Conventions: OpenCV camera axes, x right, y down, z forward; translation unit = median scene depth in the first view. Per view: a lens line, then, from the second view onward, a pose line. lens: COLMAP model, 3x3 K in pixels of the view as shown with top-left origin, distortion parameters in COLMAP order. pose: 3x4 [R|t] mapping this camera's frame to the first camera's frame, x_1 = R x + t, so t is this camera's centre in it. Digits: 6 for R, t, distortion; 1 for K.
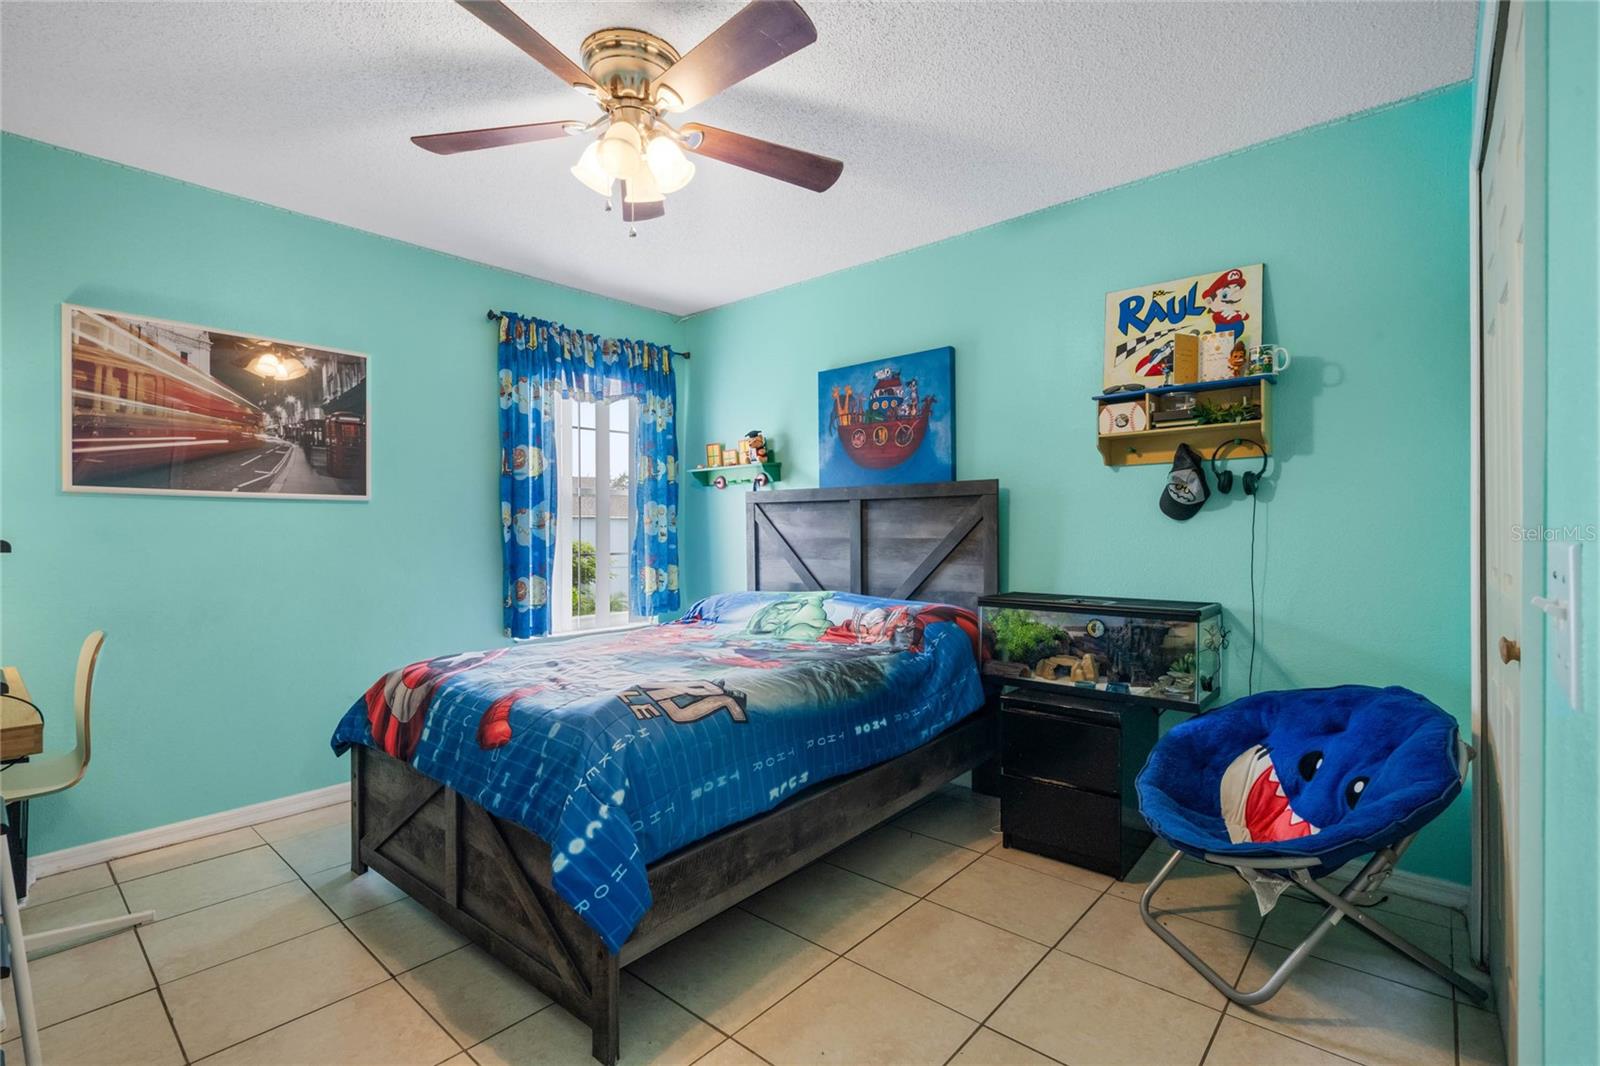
lens RADIAL K [[731.5, 0, 795.7], [0, 731.5, 533.7], [0, 0, 1]] dist [-0.004318, -0.000045]
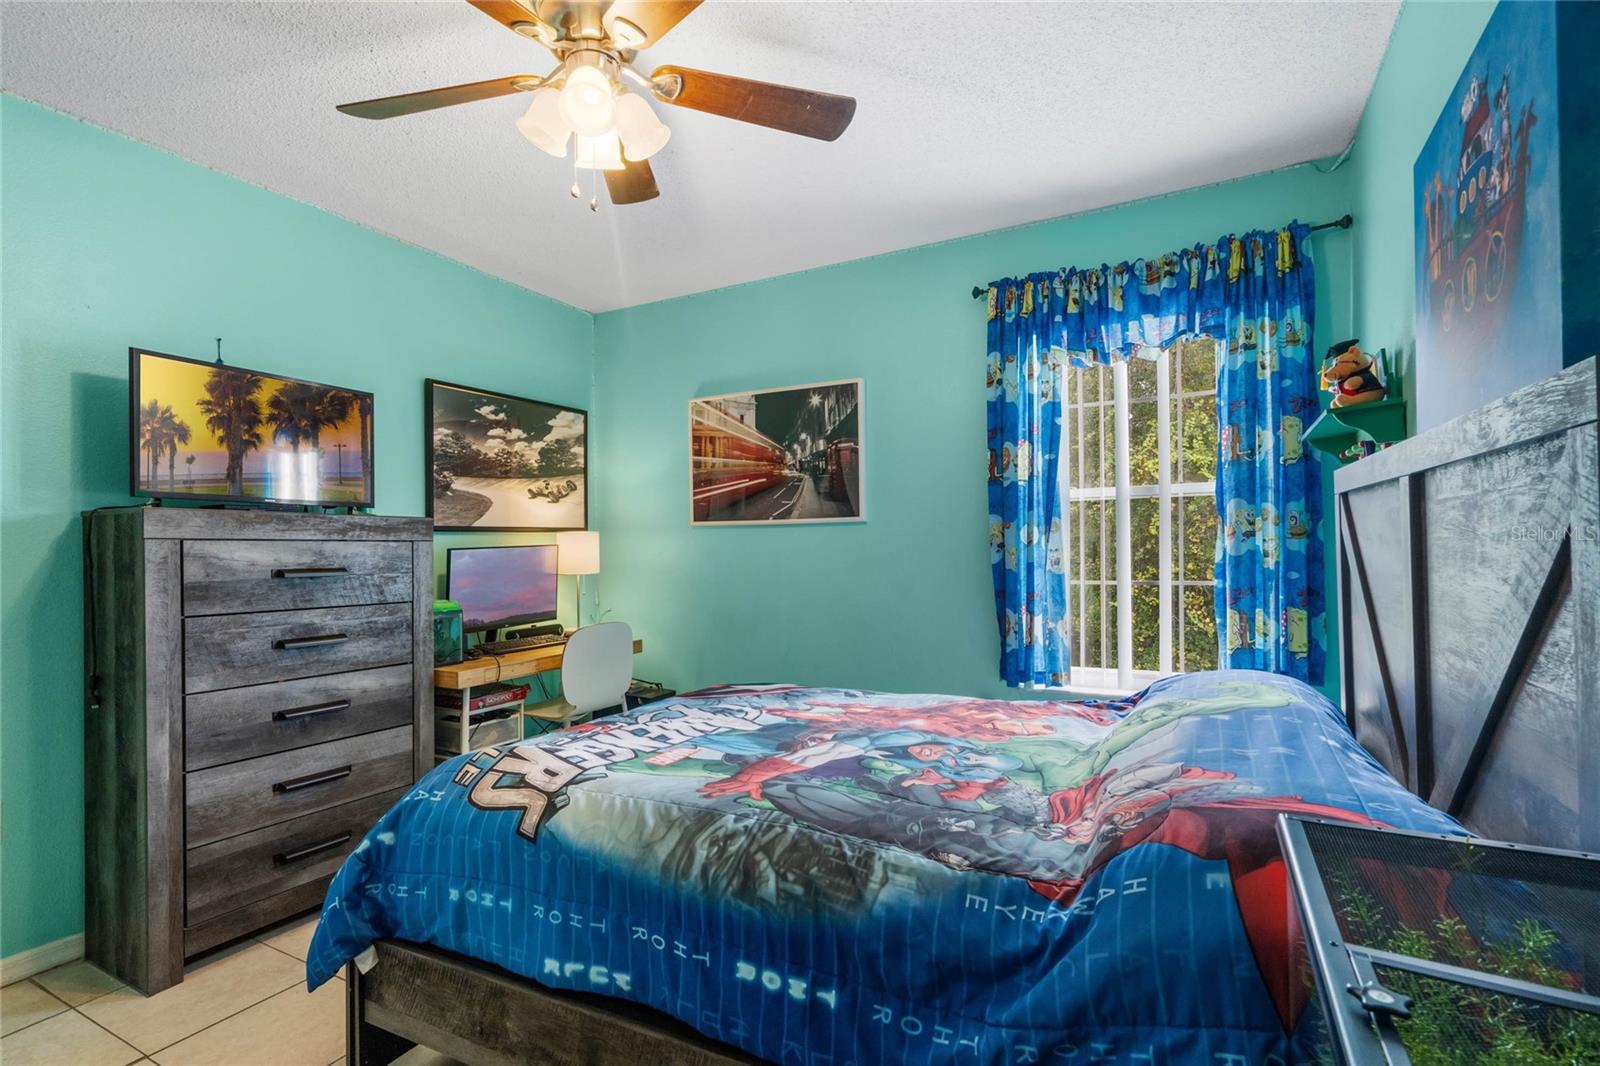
lens RADIAL K [[769.7, 0, 794.9], [0, 769.7, 539.1], [0, 0, 1]] dist [-0.004593, -0.000092]
pose [[0.218886, -0.005826, -0.975733, 0.482527], [0.013403, 0.999906, -0.002963, -0.020351], [0.975658, -0.012429, 0.218943, 0.729655]]
